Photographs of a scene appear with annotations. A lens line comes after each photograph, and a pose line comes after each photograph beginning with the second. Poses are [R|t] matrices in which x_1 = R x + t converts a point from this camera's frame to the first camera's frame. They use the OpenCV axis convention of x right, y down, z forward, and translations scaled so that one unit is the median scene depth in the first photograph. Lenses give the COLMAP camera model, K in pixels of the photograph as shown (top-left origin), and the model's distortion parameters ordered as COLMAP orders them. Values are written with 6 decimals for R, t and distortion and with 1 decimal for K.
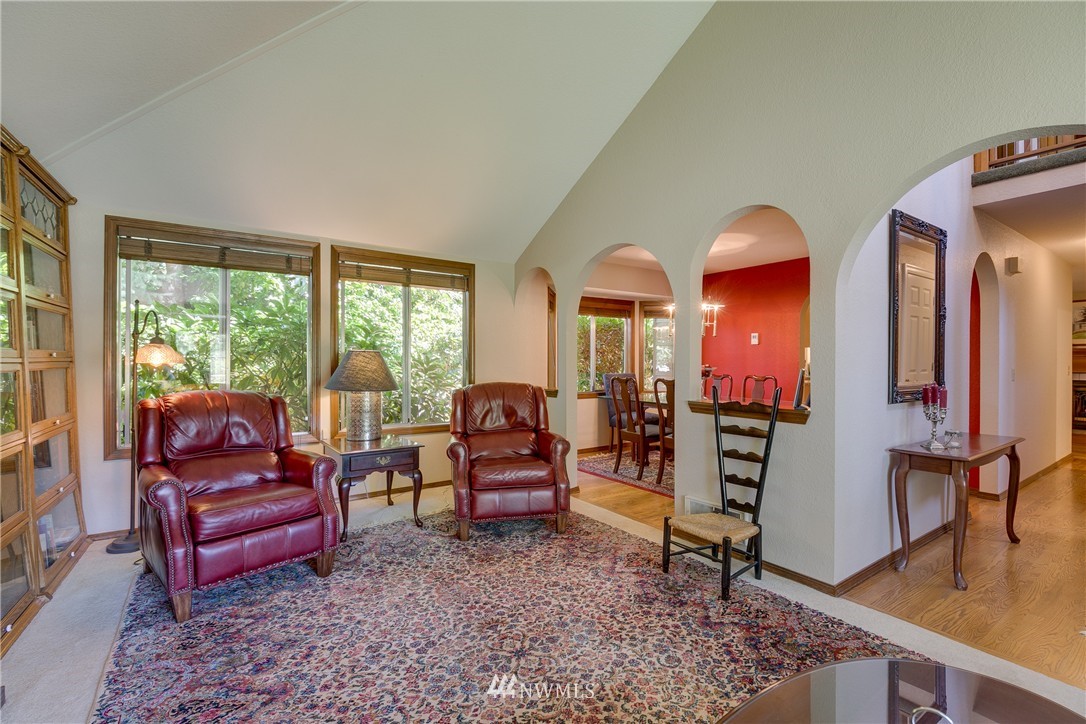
lens RADIAL K [[487.1, 0, 543.8], [0, 487.1, 362.2], [0, 0, 1]] dist [0.003643, -0.002074]
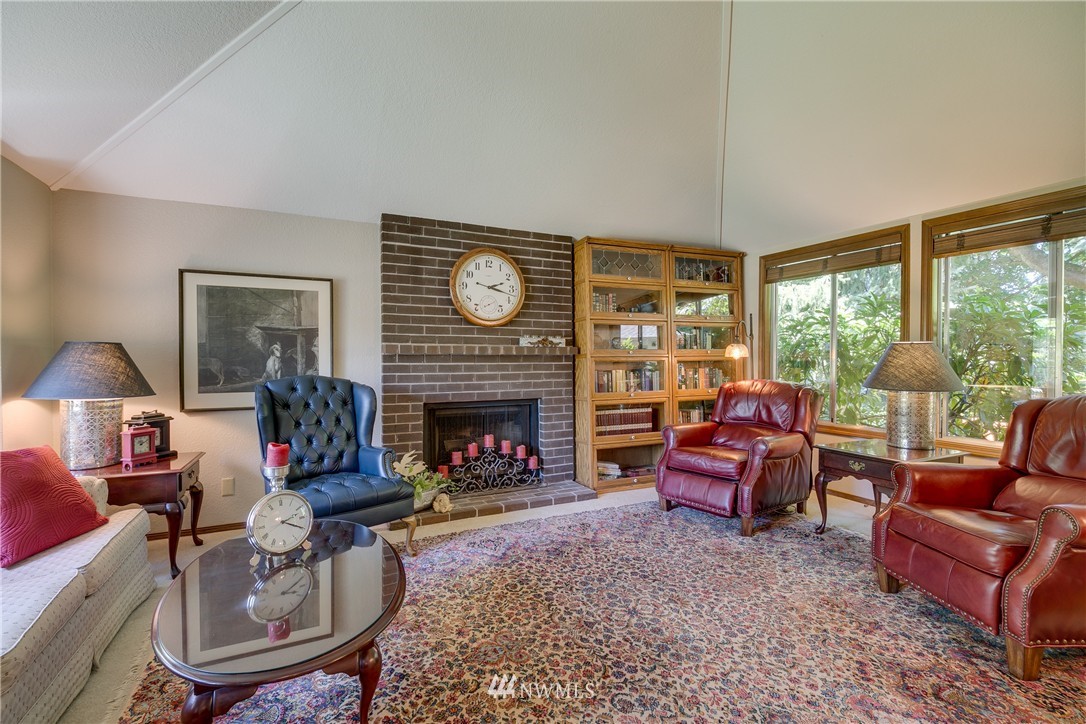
lens RADIAL K [[487.1, 0, 542.4], [0, 487.1, 362.5], [0, 0, 1]] dist [0.003643, -0.002074]
pose [[-0.163656, 0.013987, -0.986418, 0.761946], [-0.002811, 0.999889, 0.014644, 0.000239], [0.986513, 0.005170, -0.163599, 0.677419]]
